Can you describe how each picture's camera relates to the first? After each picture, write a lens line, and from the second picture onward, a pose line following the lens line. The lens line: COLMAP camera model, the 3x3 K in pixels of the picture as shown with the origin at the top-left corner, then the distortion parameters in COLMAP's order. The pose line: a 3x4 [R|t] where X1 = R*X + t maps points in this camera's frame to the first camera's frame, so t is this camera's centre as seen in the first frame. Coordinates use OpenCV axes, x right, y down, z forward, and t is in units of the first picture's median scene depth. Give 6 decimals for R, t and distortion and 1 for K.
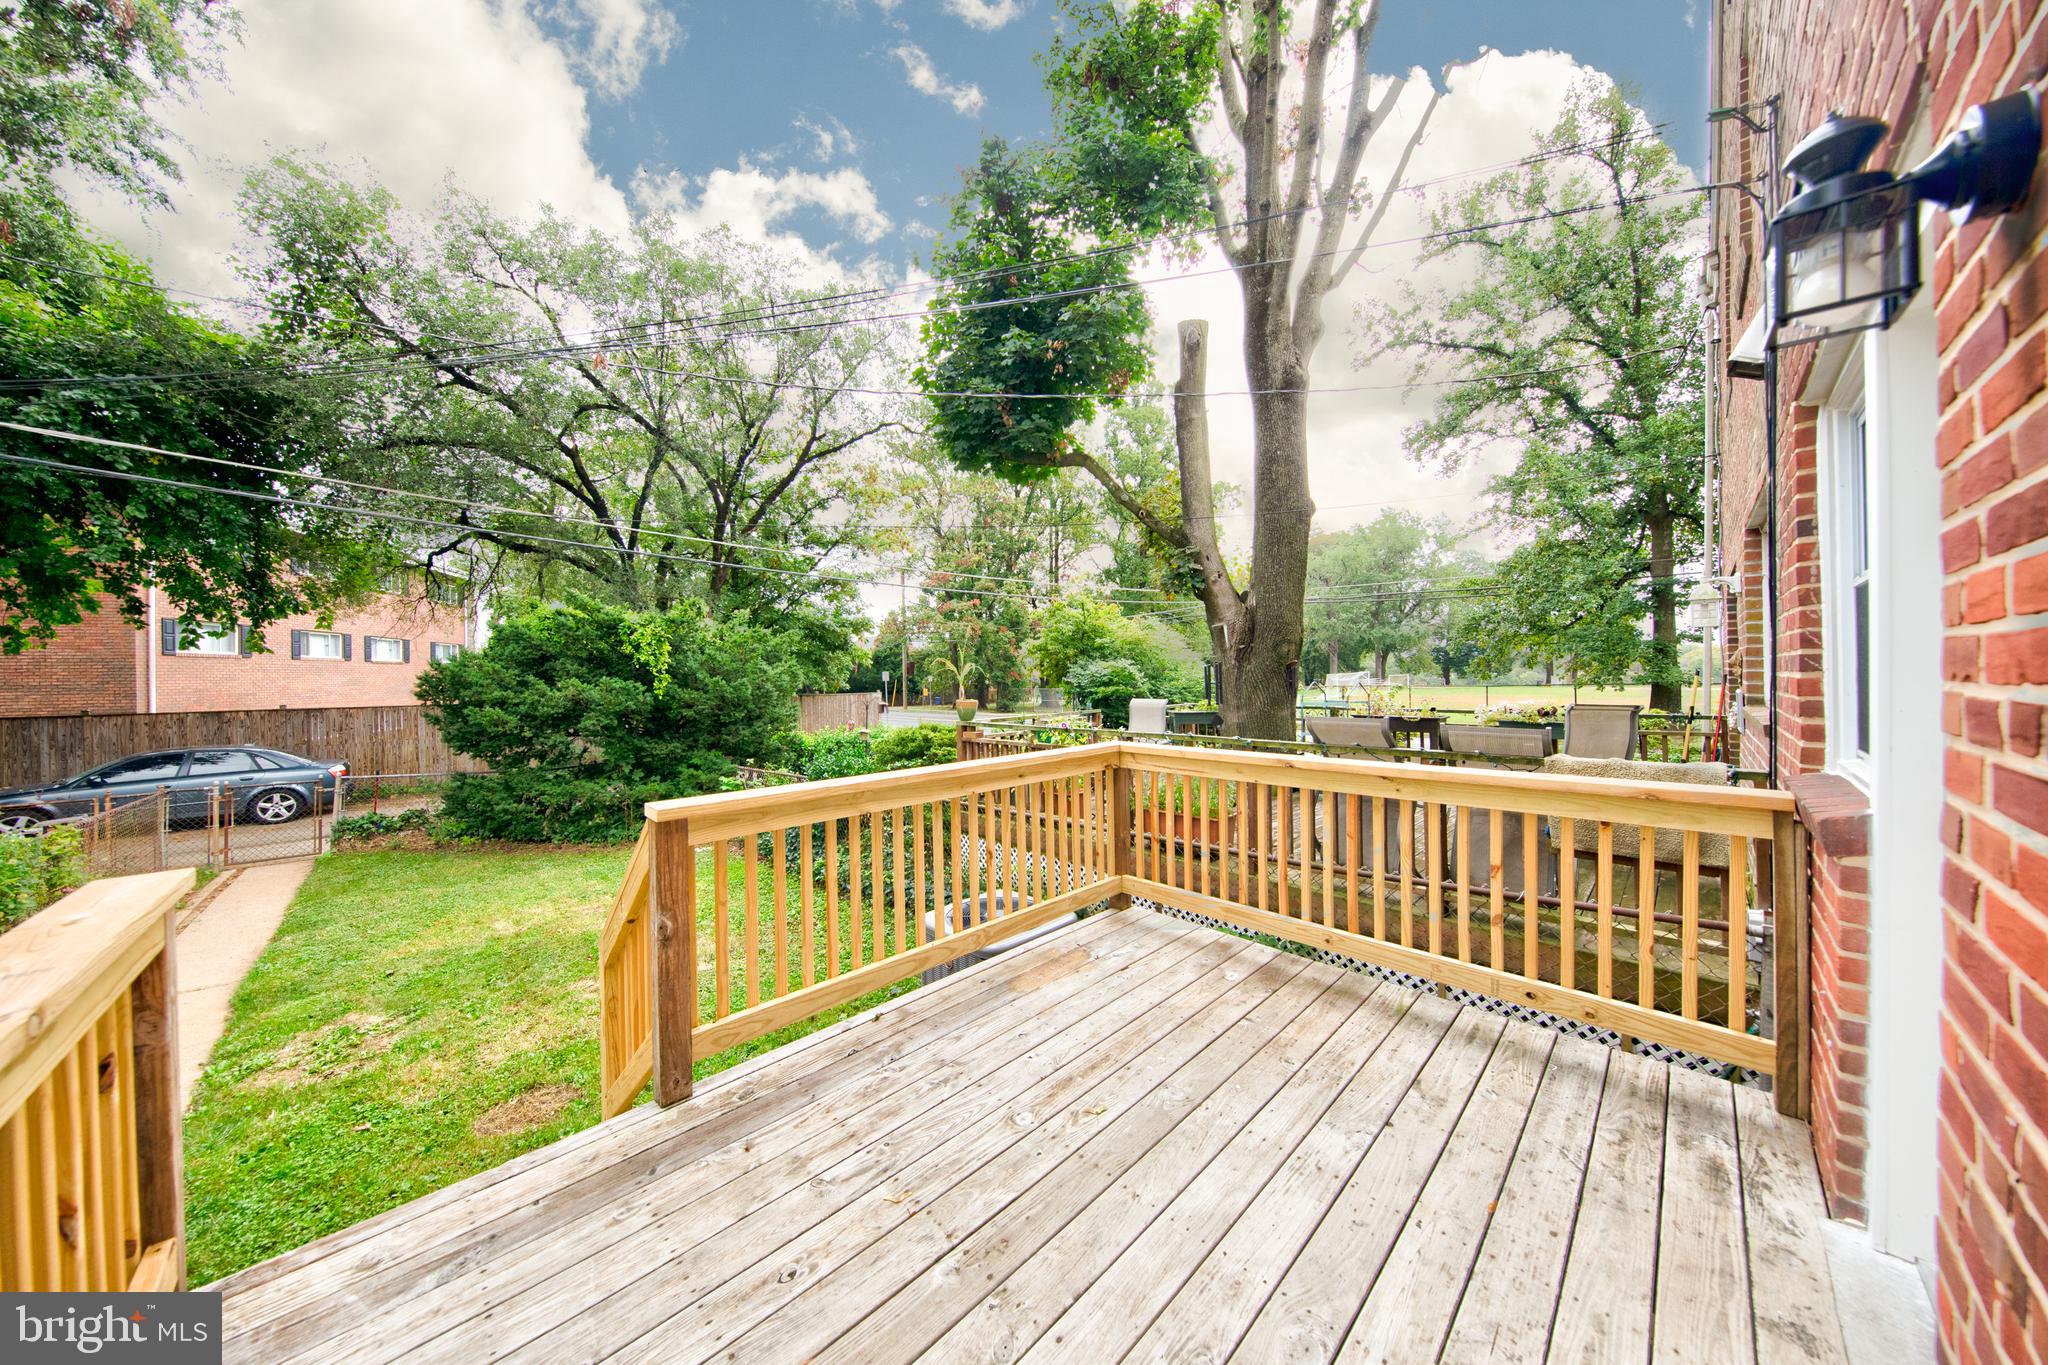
lens RADIAL K [[661.8, 0, 1027.6], [0, 661.8, 673.8], [0, 0, 1]] dist [0.002508, -0.003622]
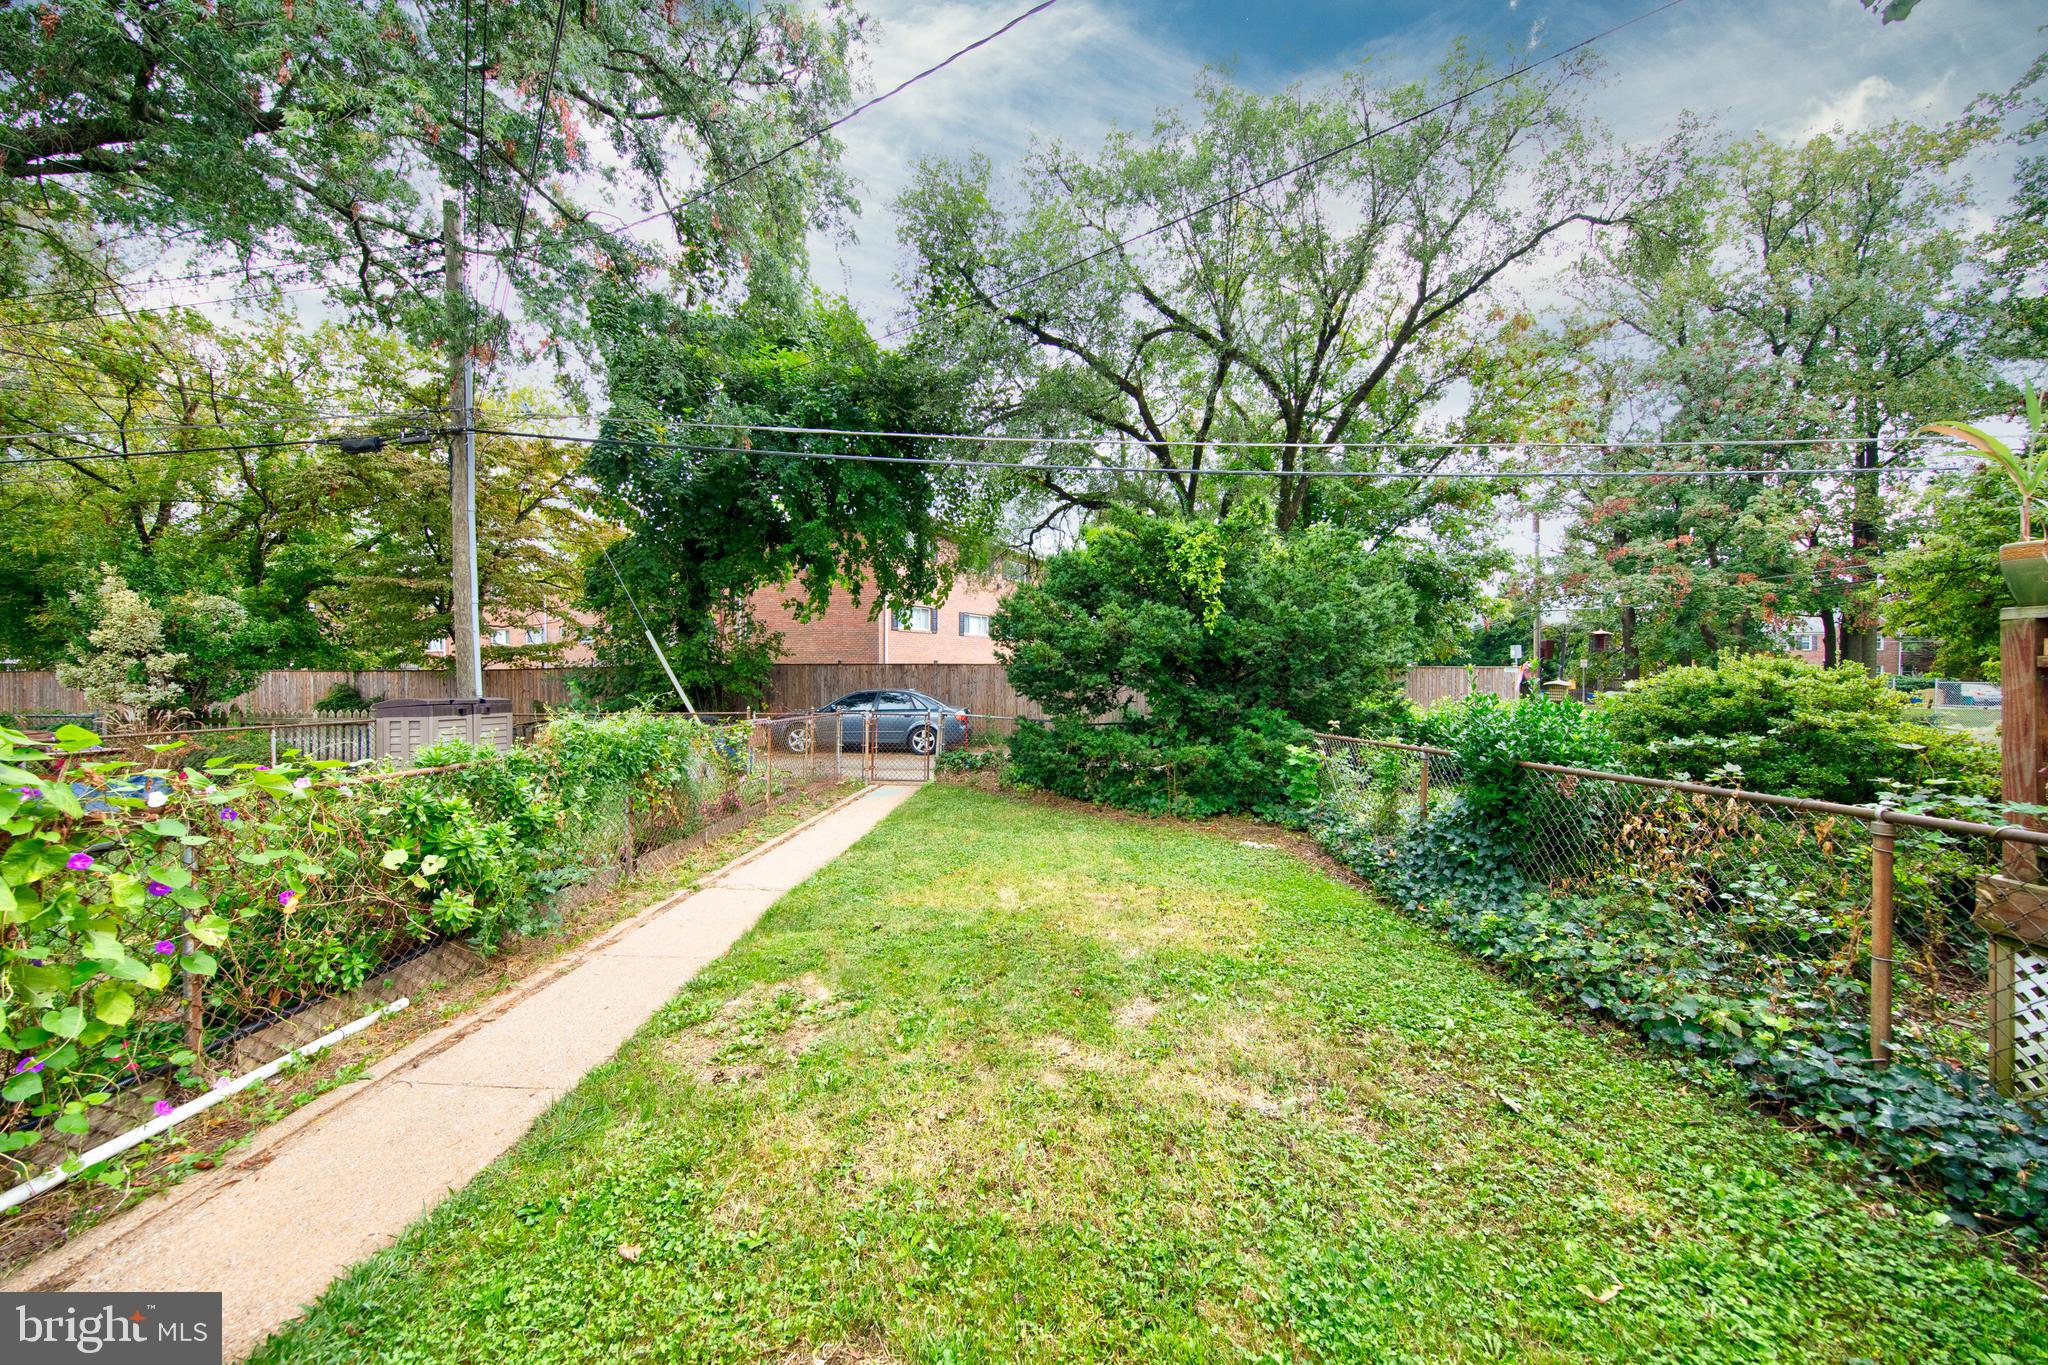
lens RADIAL K [[691.5, 0, 1023.2], [0, 691.5, 672.5], [0, 0, 1]] dist [0.008919, -0.000126]
pose [[0.700958, 0.015185, -0.713041, -0.129647], [-0.014721, 0.999868, 0.006822, 0.070752], [0.713051, 0.005714, 0.701089, 0.267107]]
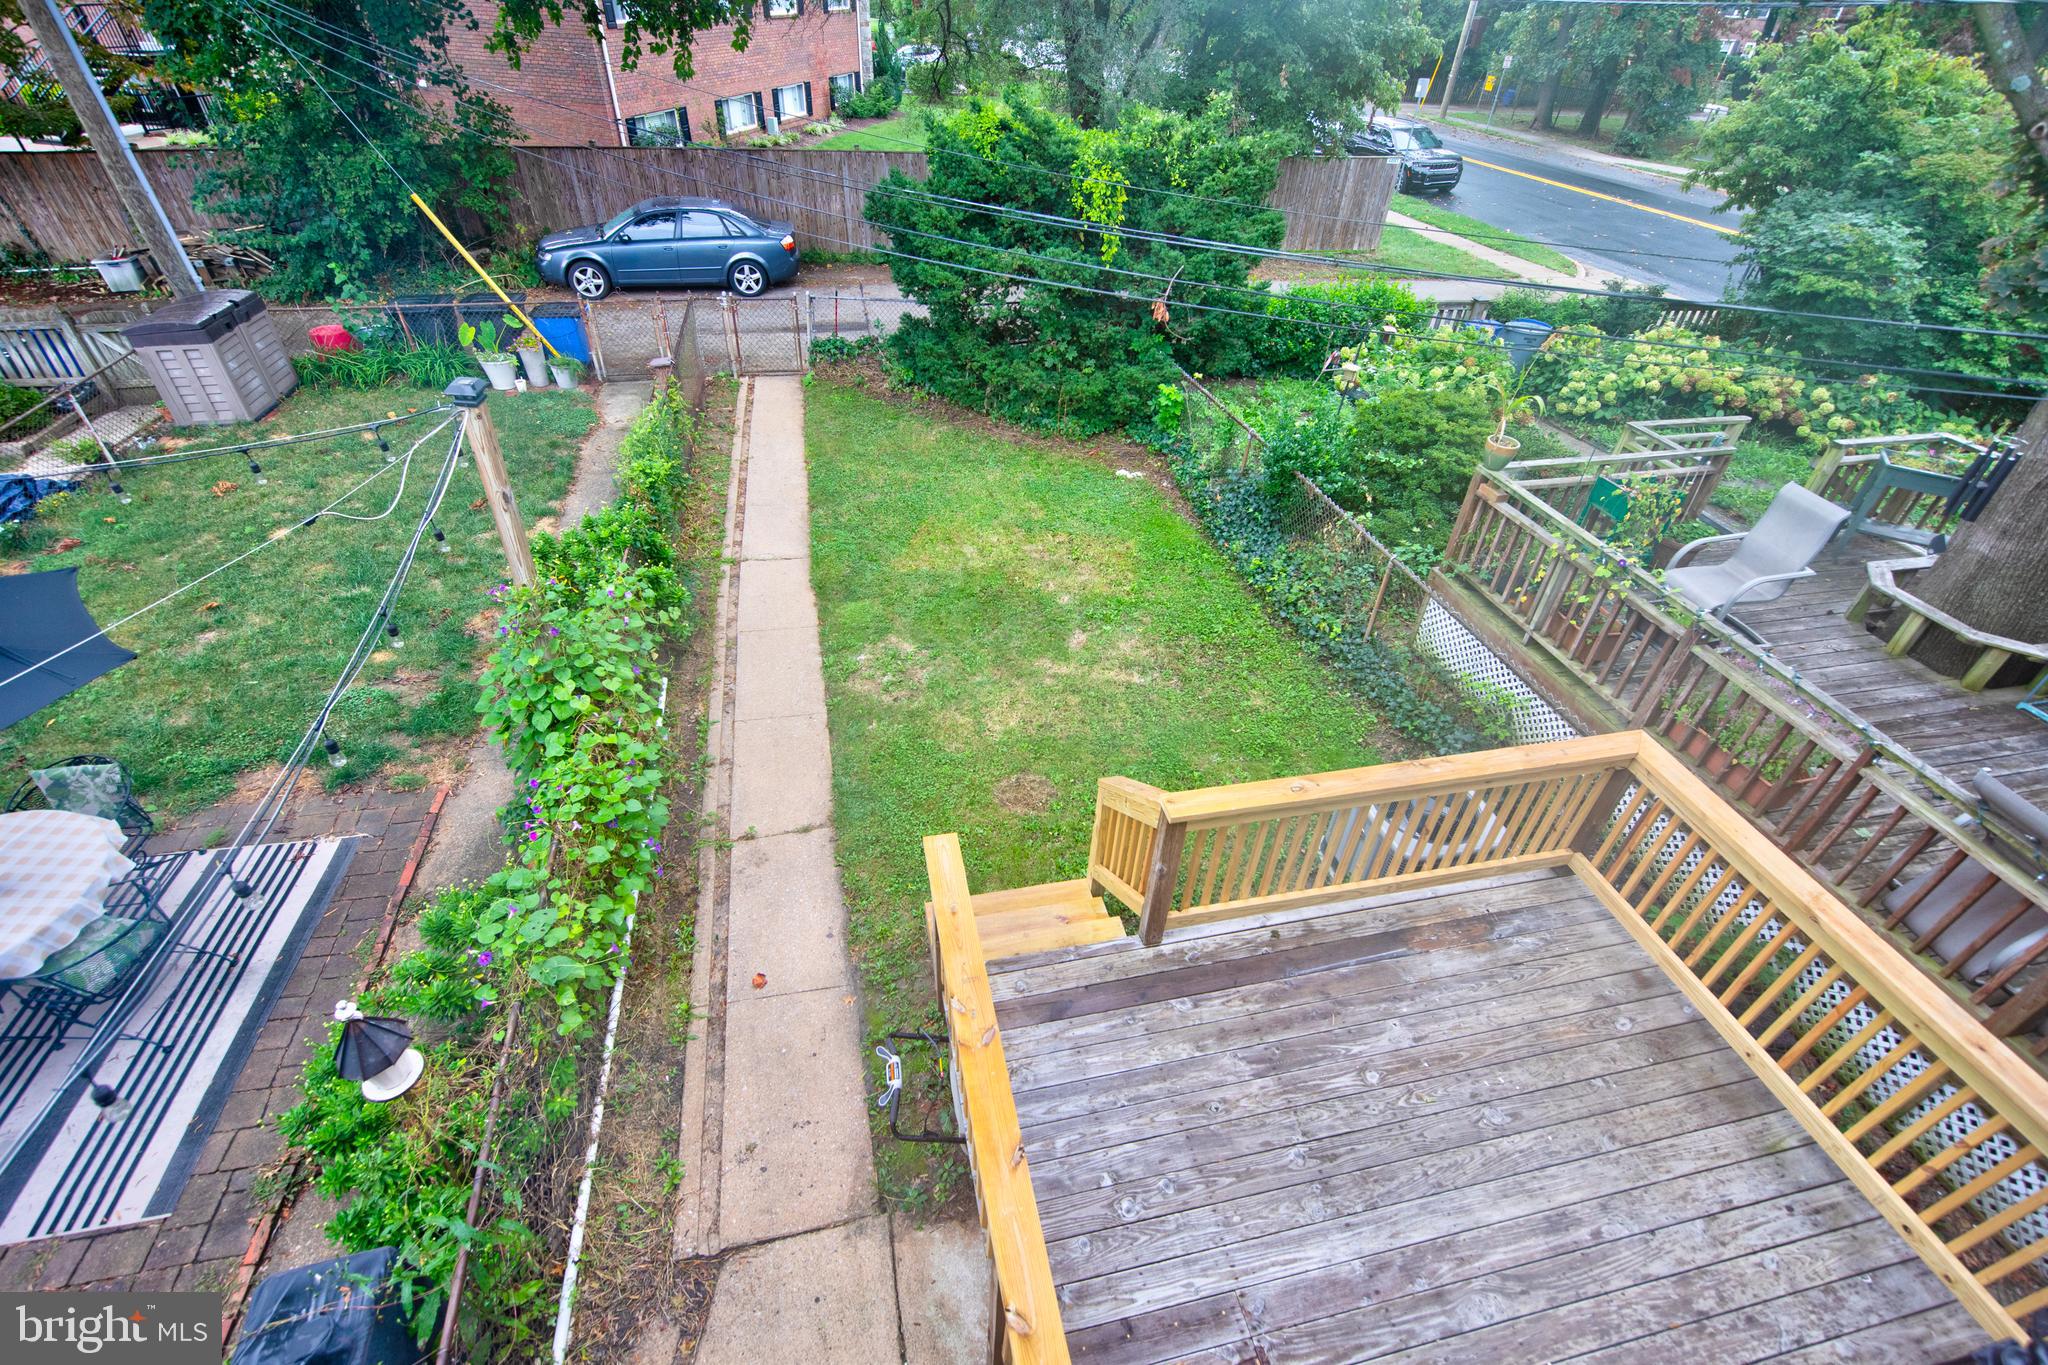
lens RADIAL K [[911.5, 0, 997.7], [0, 911.5, 689.8], [0, 0, 1]] dist [0.035898, -0.000149]
pose [[0.846899, 0.365098, -0.386607, -0.046847], [-0.037826, 0.766564, 0.641053, -0.246756], [0.530406, -0.528284, 0.663013, -0.063647]]
